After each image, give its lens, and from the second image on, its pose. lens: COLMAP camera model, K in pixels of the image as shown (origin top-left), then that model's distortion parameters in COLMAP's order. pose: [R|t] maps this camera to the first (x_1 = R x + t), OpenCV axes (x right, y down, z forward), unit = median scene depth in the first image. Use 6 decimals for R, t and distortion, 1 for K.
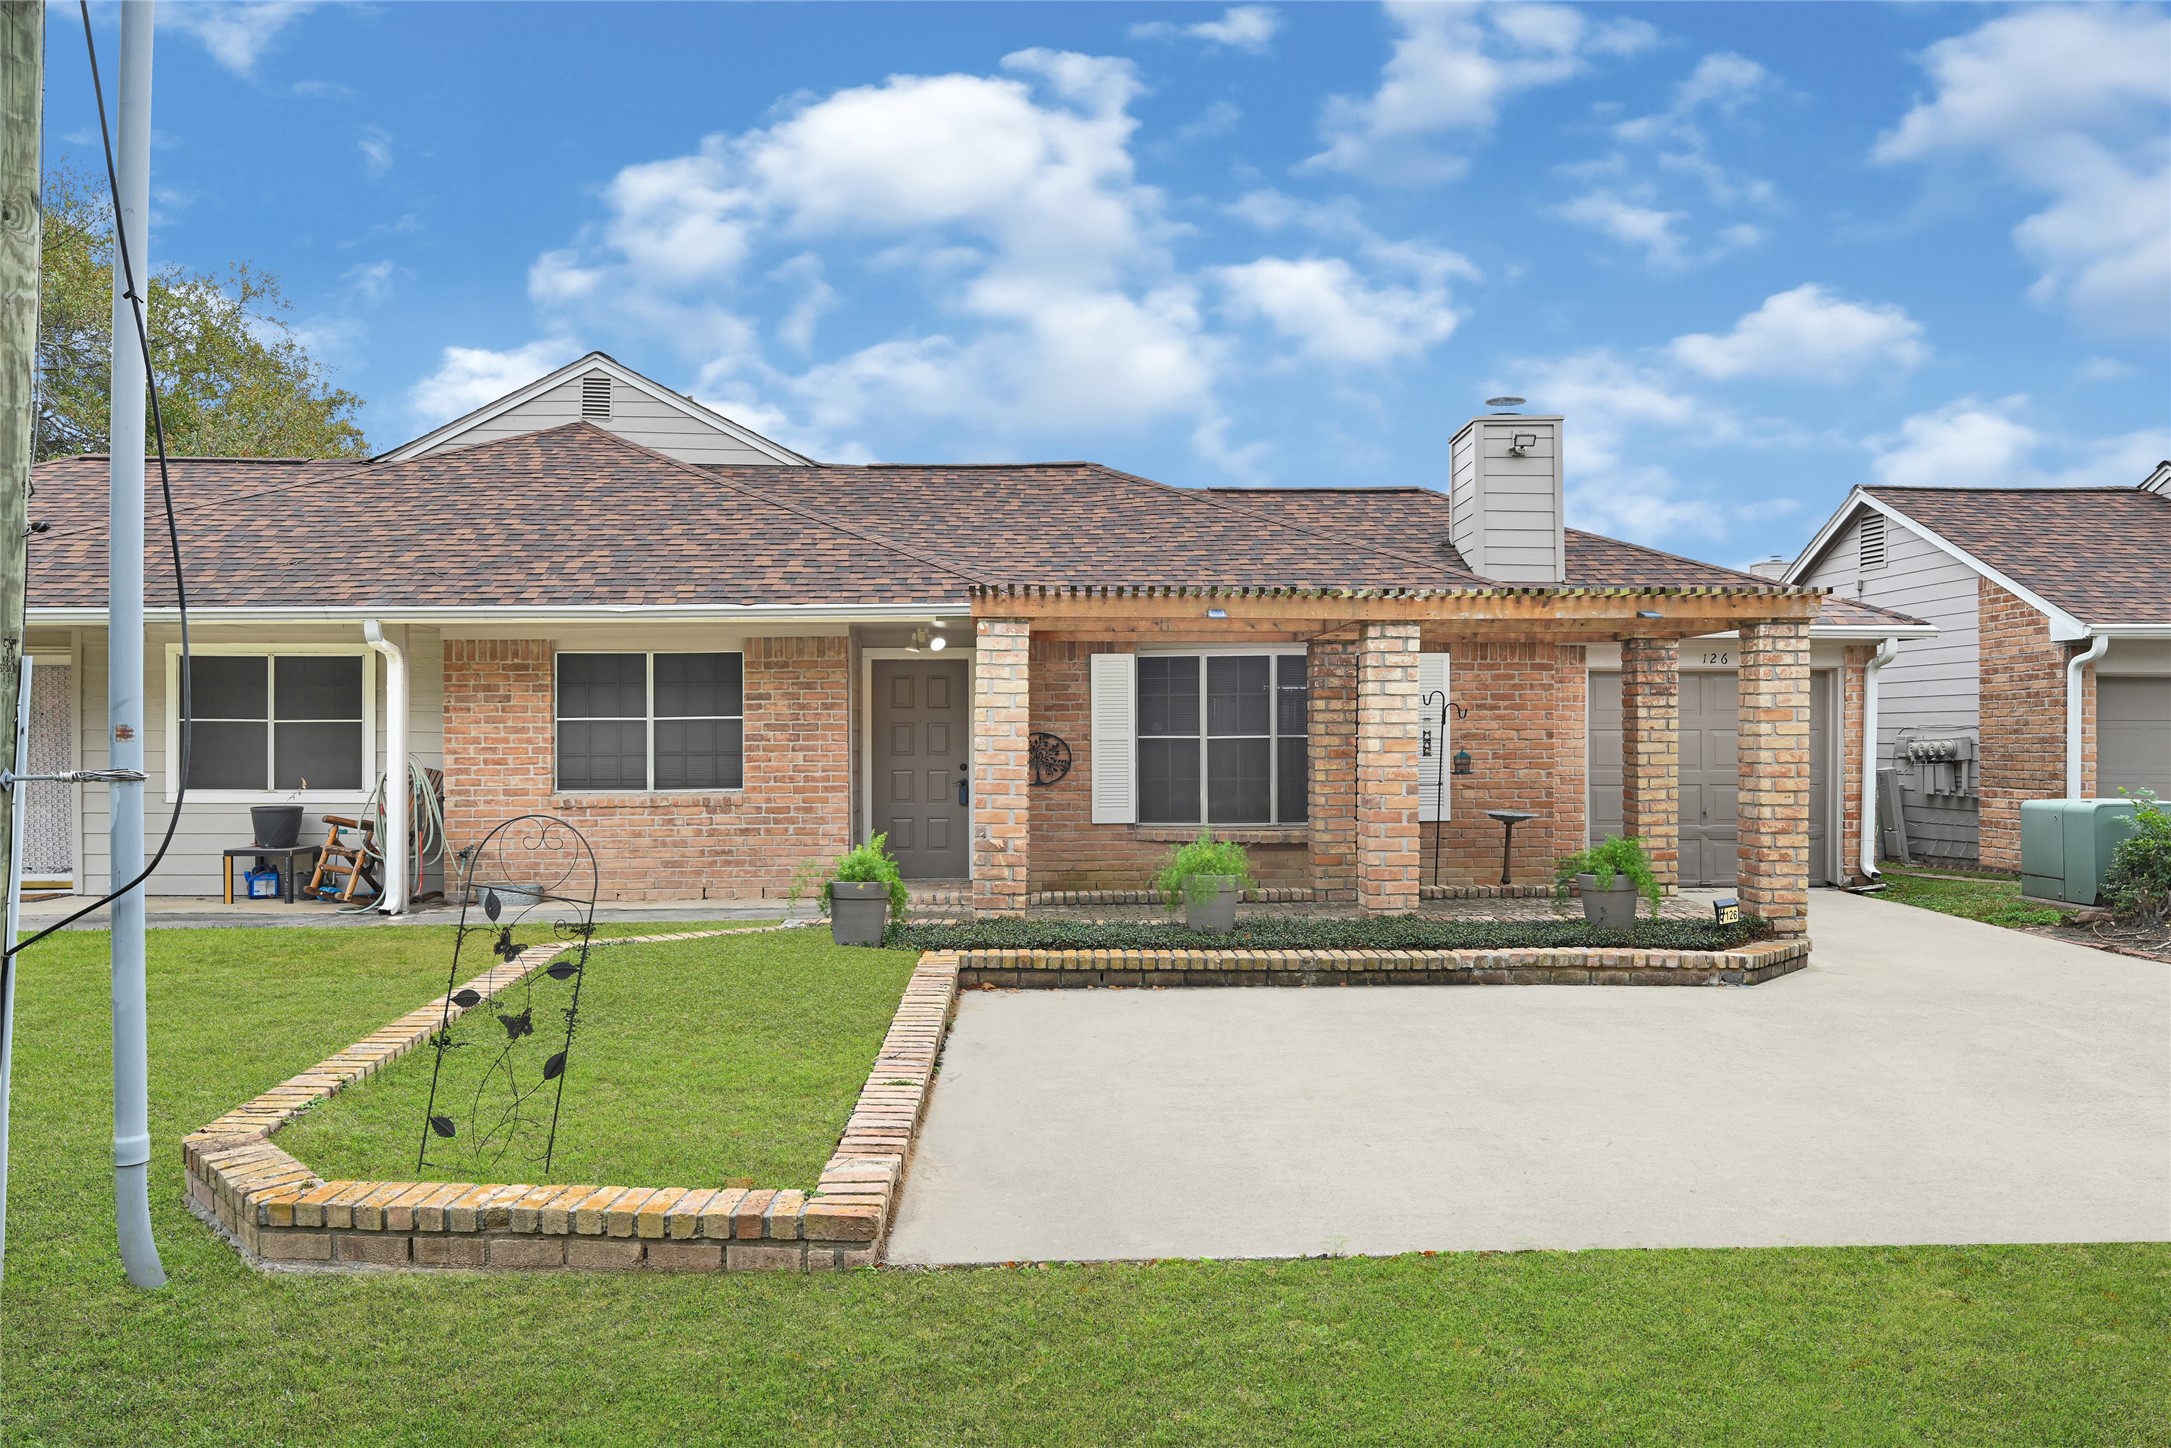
lens RADIAL K [[1501.7, 0, 1095.4], [0, 1501.7, 722.8], [0, 0, 1]] dist [-0.005446, 0.000047]
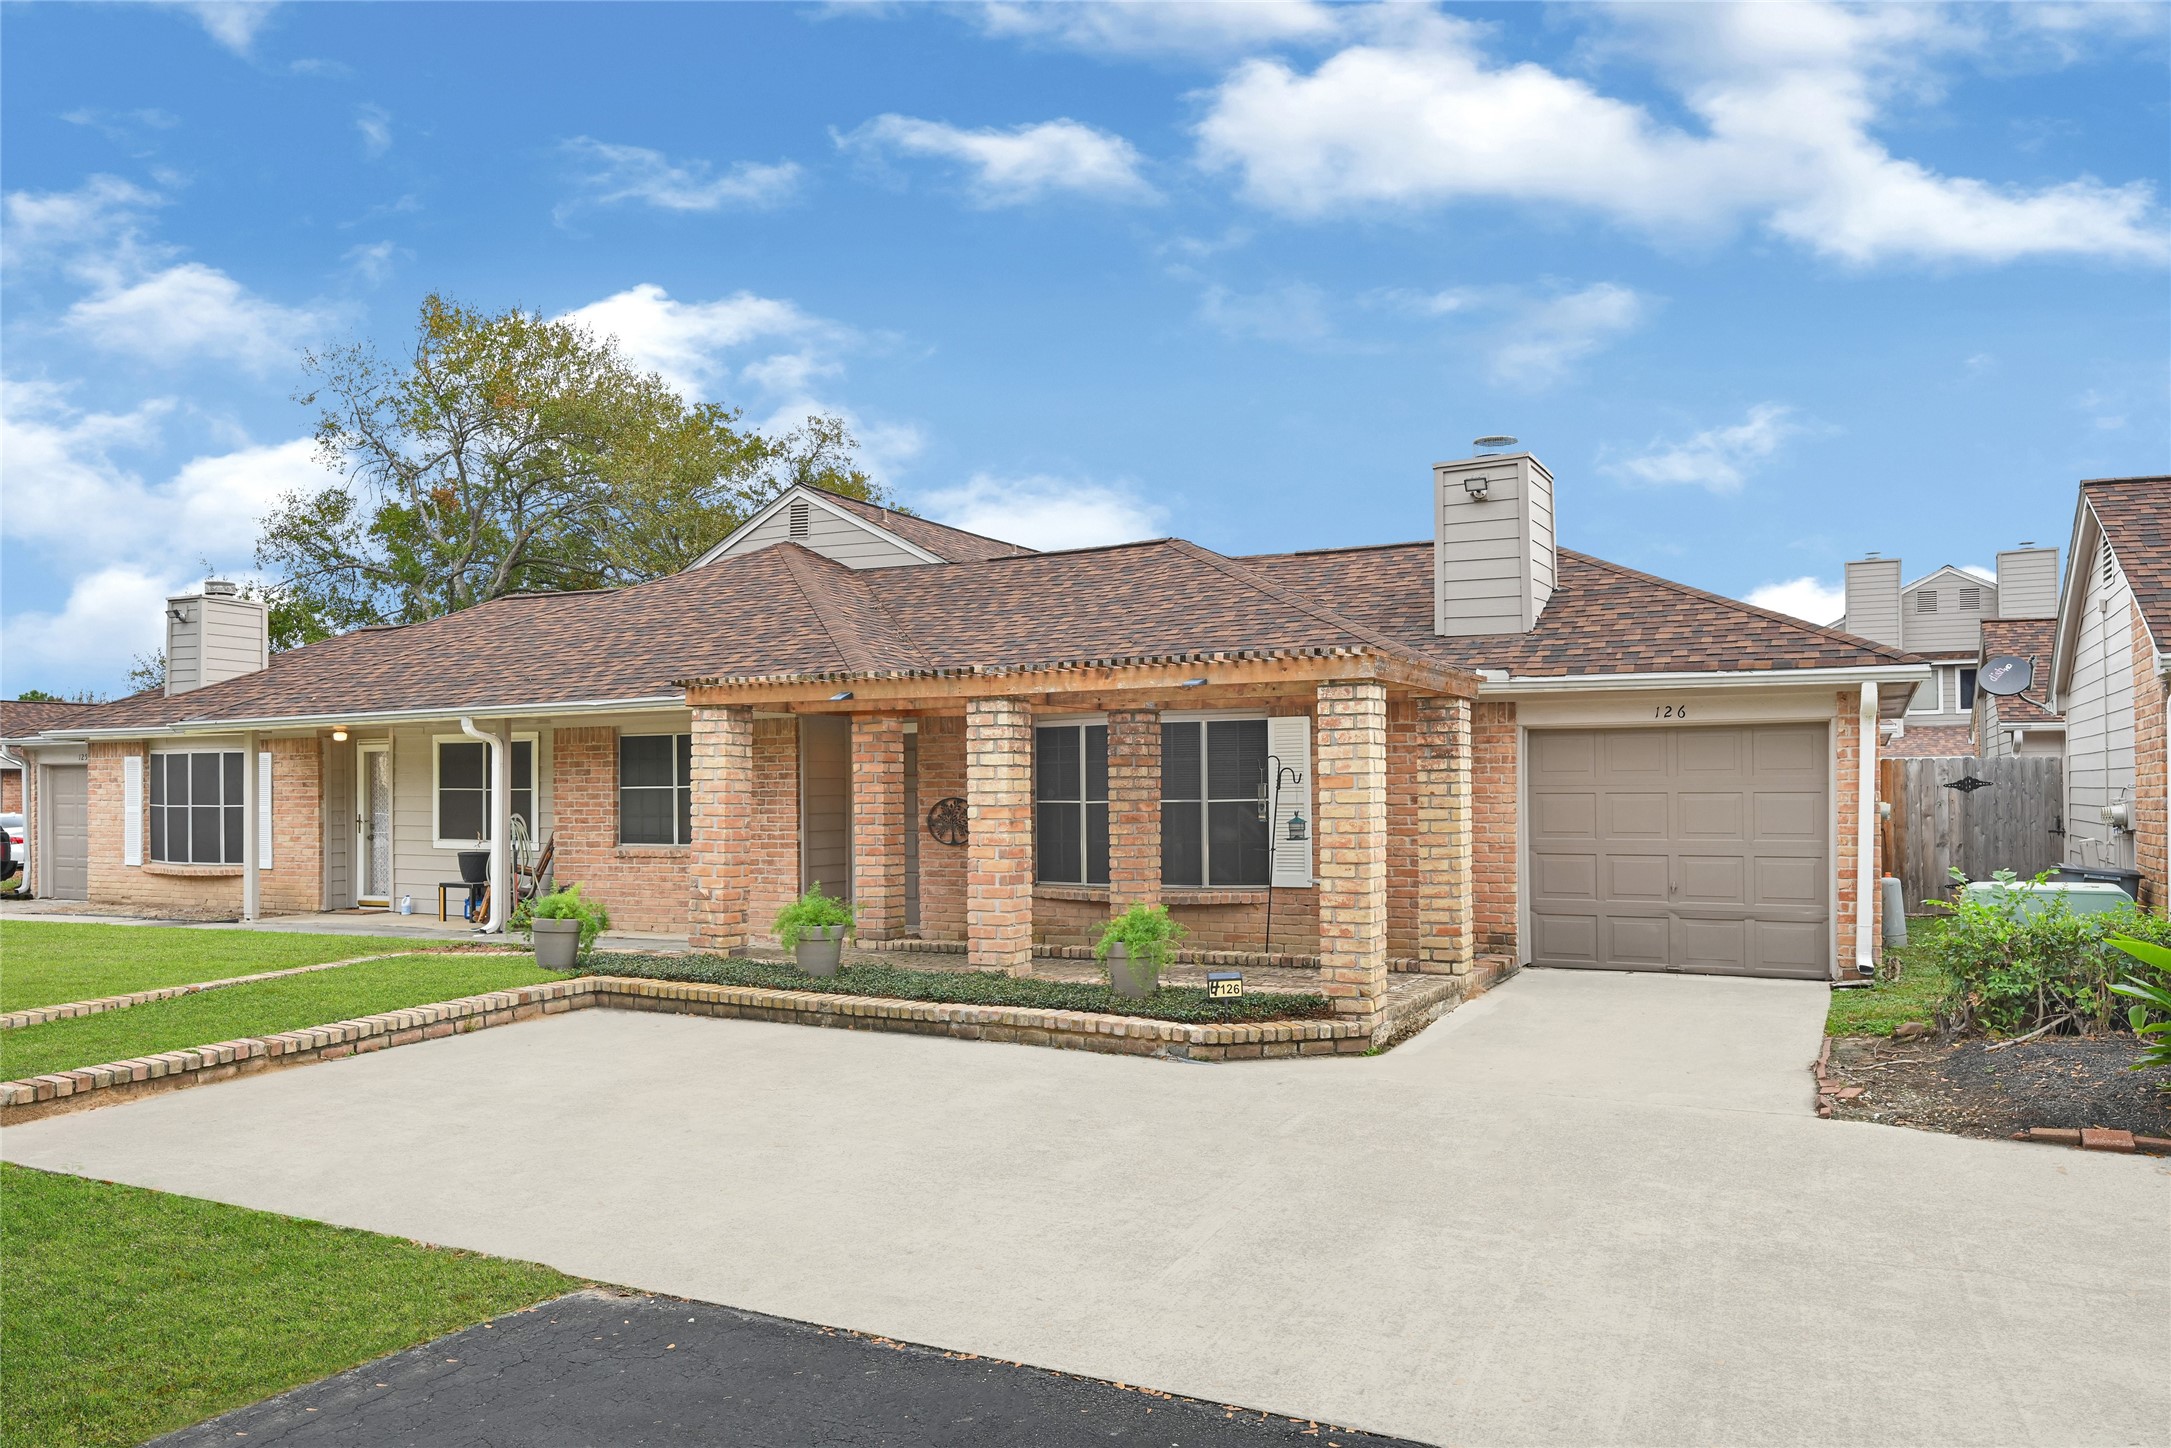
lens RADIAL K [[1501.7, 0, 1090.3], [0, 1501.7, 739.0], [0, 0, 1]] dist [-0.005446, 0.000047]
pose [[0.871374, -0.019796, -0.490219, 0.643898], [0.007038, 0.999587, -0.027855, -0.005843], [0.490568, 0.020822, 0.871154, 0.081139]]
